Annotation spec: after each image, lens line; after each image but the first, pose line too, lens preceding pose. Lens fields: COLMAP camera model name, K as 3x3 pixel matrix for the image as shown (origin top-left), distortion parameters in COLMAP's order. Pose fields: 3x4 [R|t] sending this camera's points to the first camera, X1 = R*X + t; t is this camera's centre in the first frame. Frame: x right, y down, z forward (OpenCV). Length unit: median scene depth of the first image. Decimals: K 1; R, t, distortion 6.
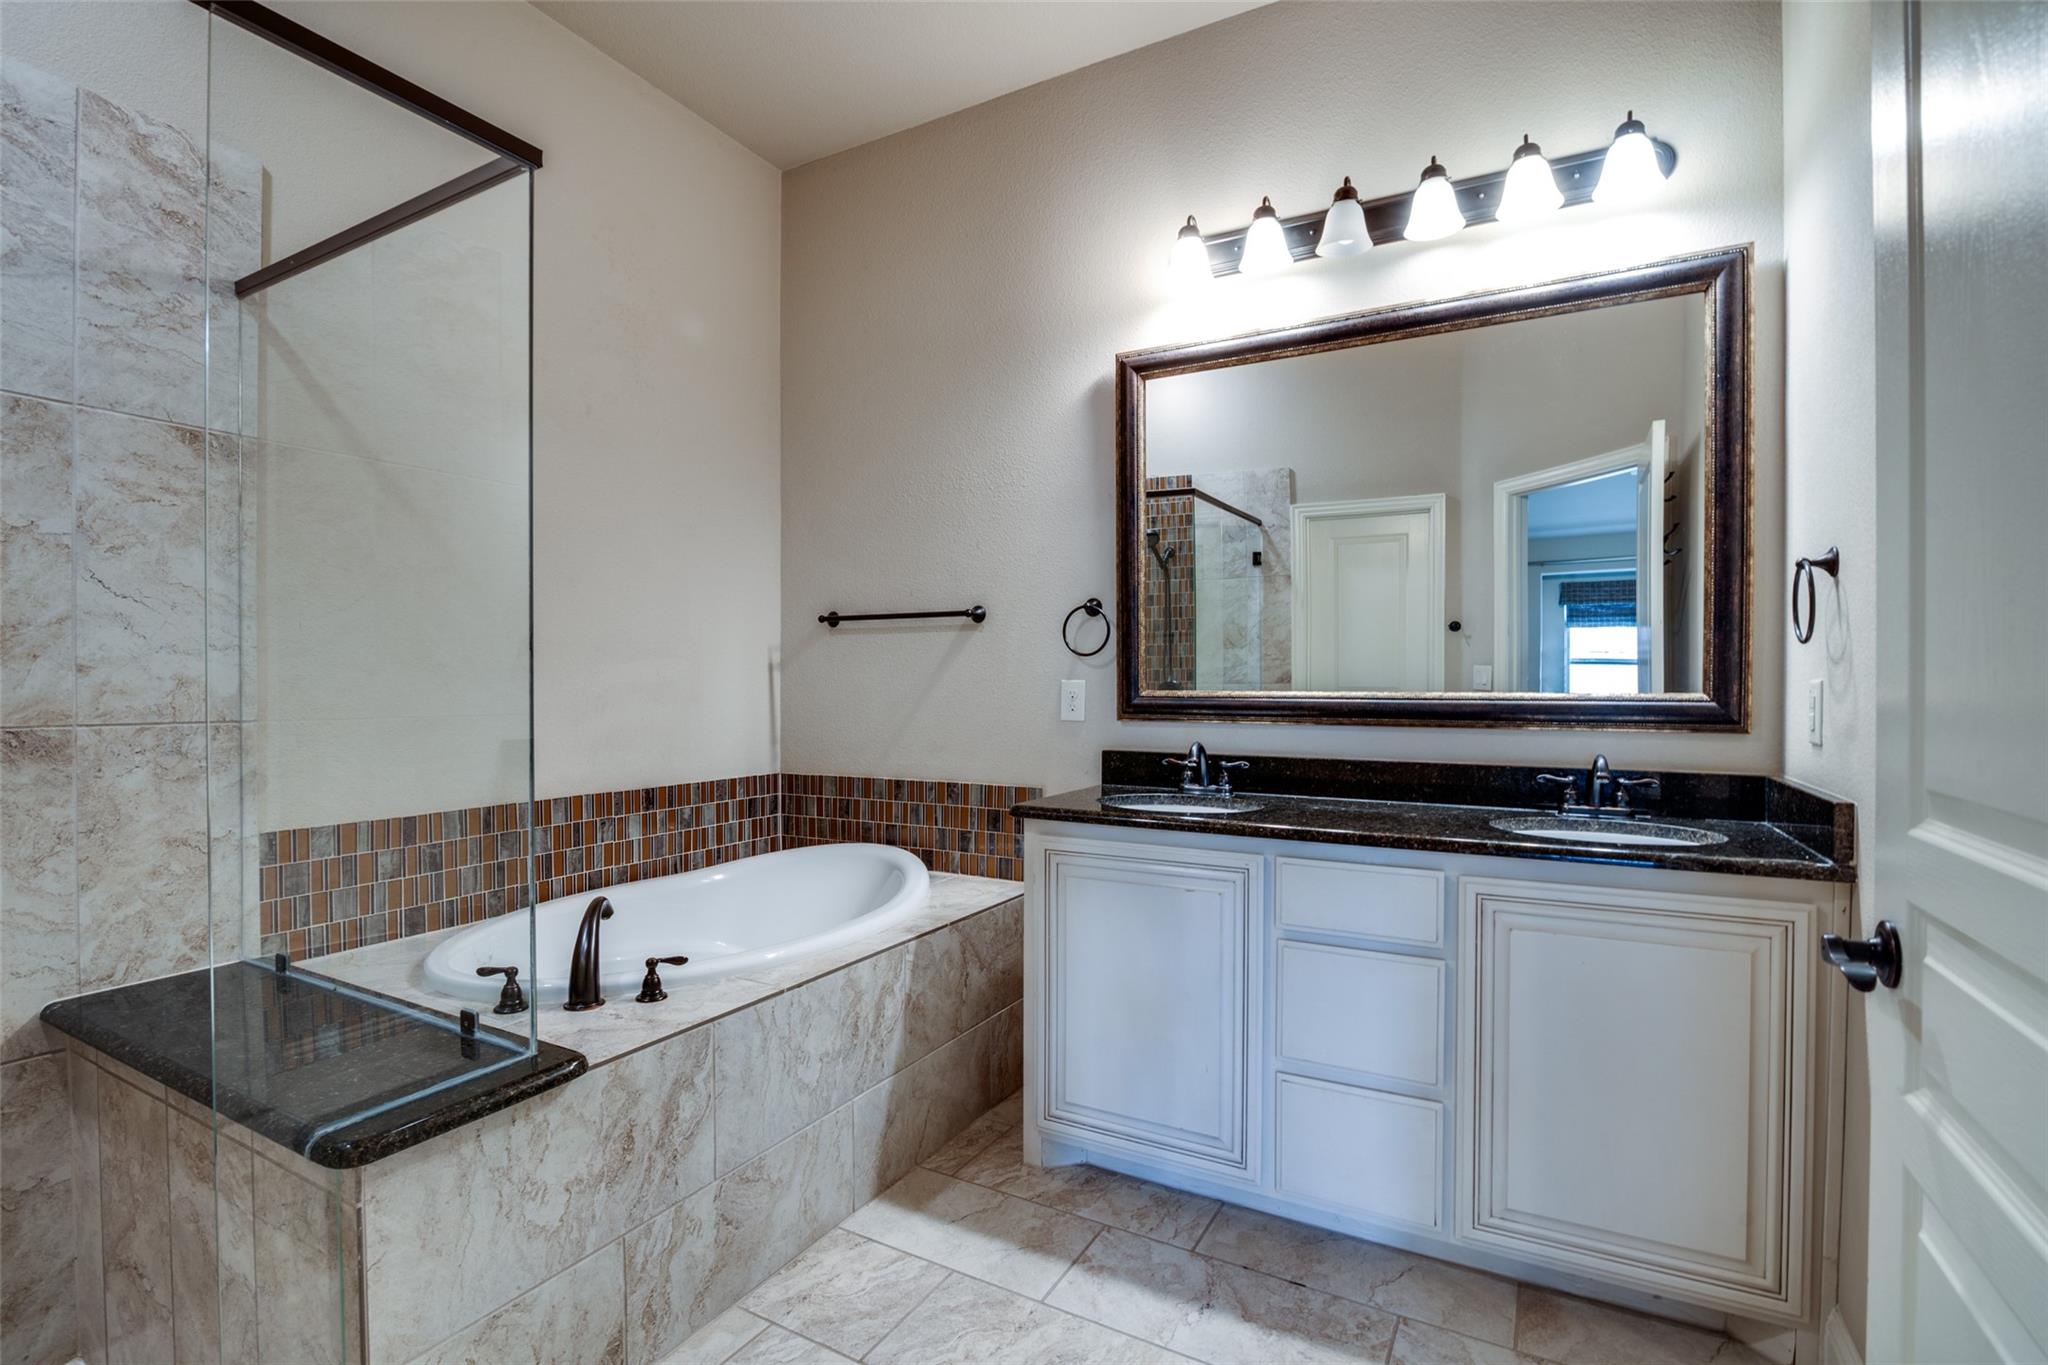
lens RADIAL K [[956.8, 0, 1024.1], [0, 956.8, 692.8], [0, 0, 1]] dist [-0.021915, 0.001011]
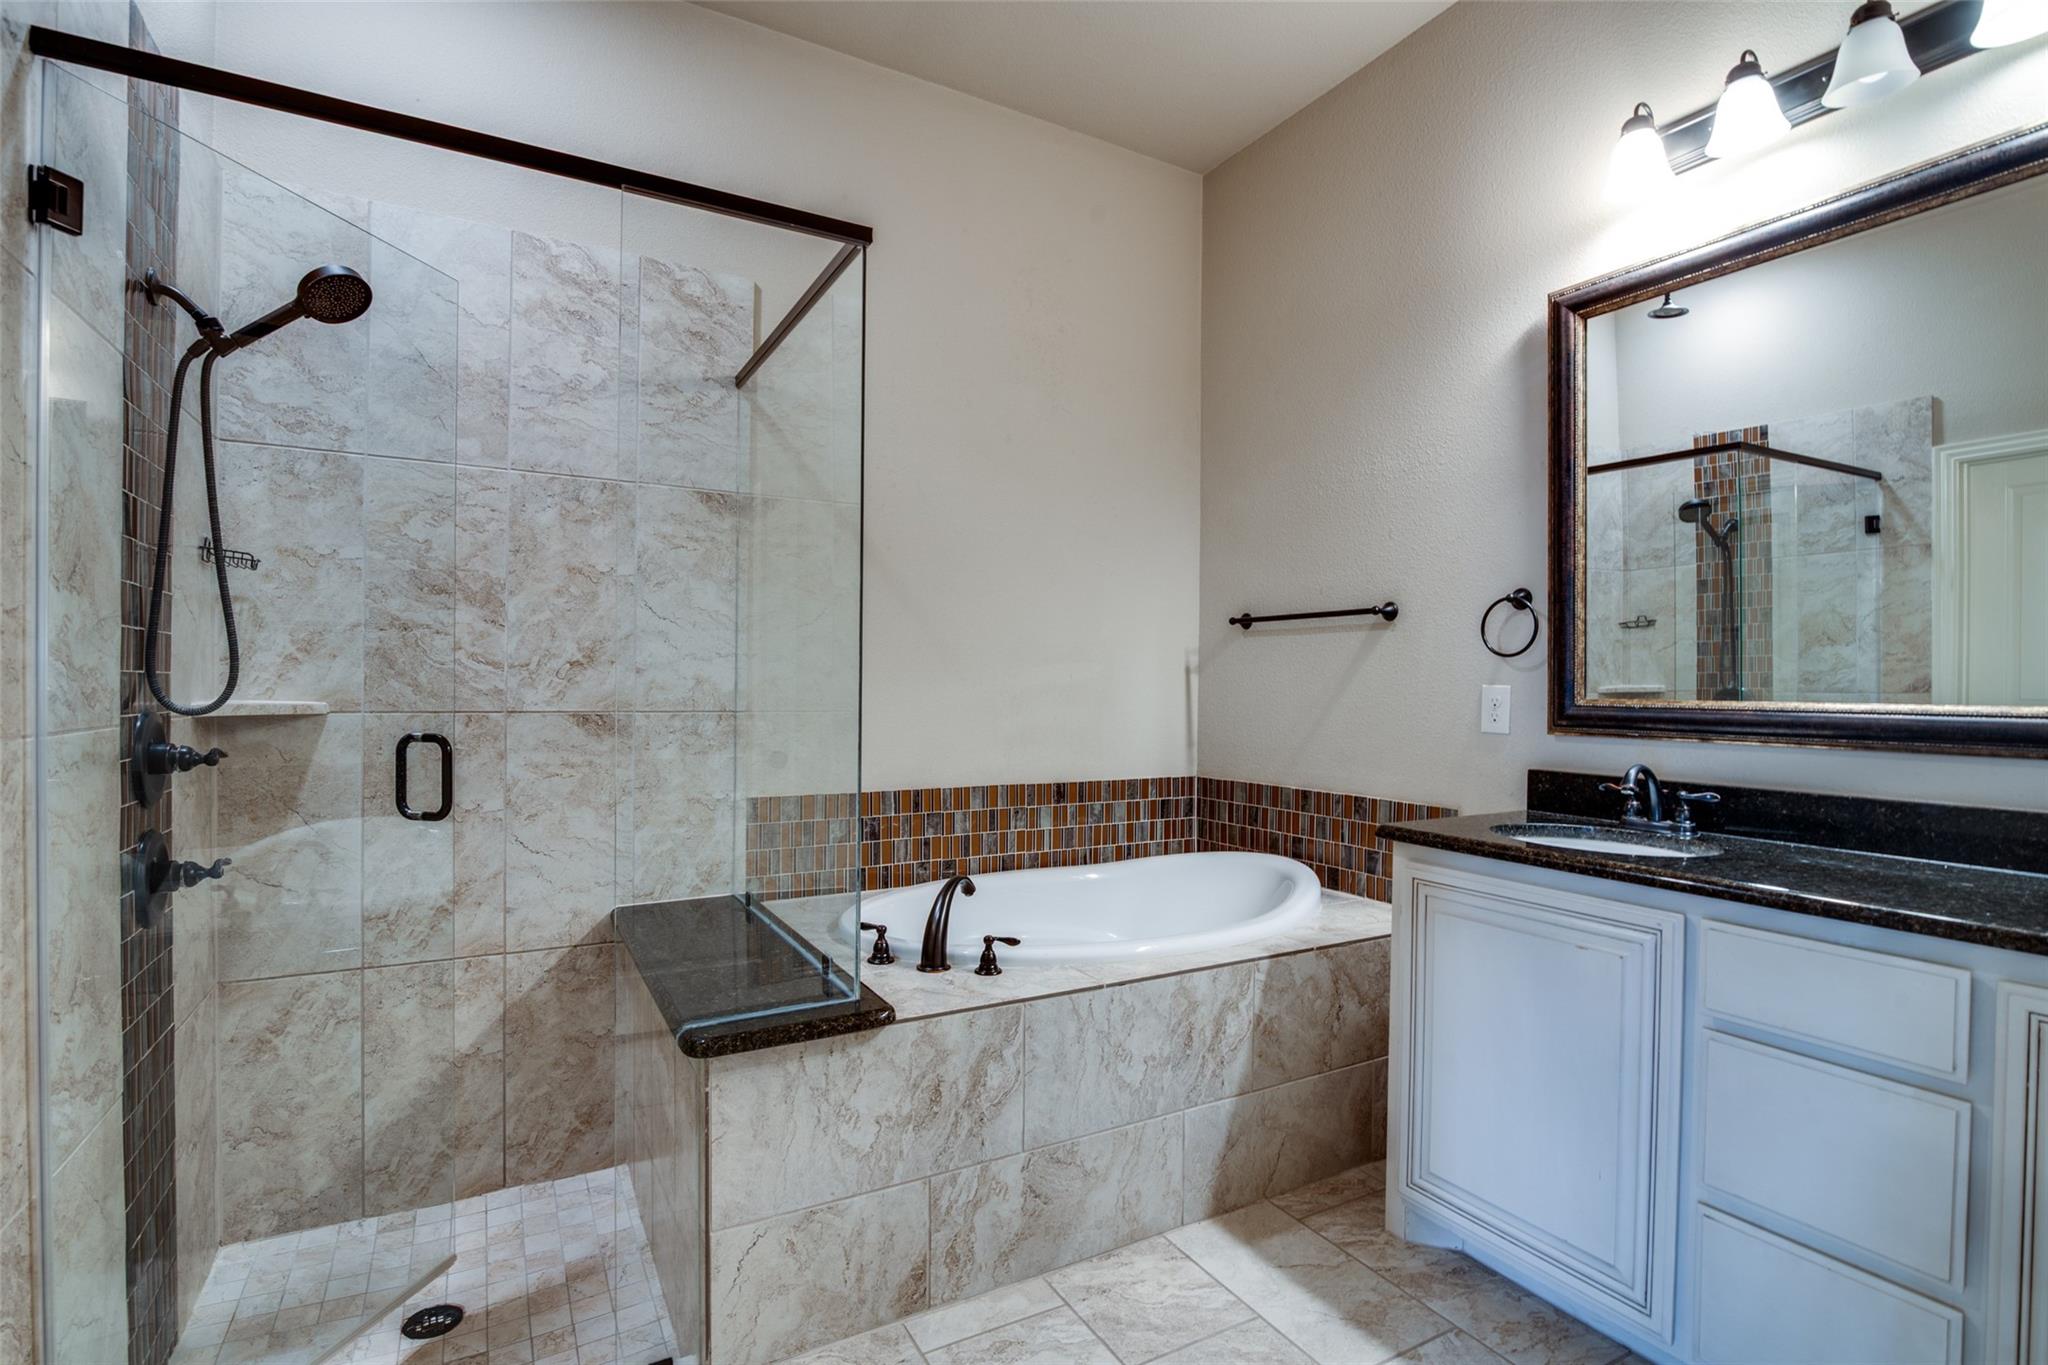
lens RADIAL K [[974.2, 0, 1023.5], [0, 974.2, 690.0], [0, 0, 1]] dist [-0.022187, 0.000648]
pose [[0.848351, 0.010275, -0.529334, 0.191174], [-0.014192, 0.999894, -0.003335, -0.000287], [0.529243, 0.010342, 0.848407, 0.056911]]
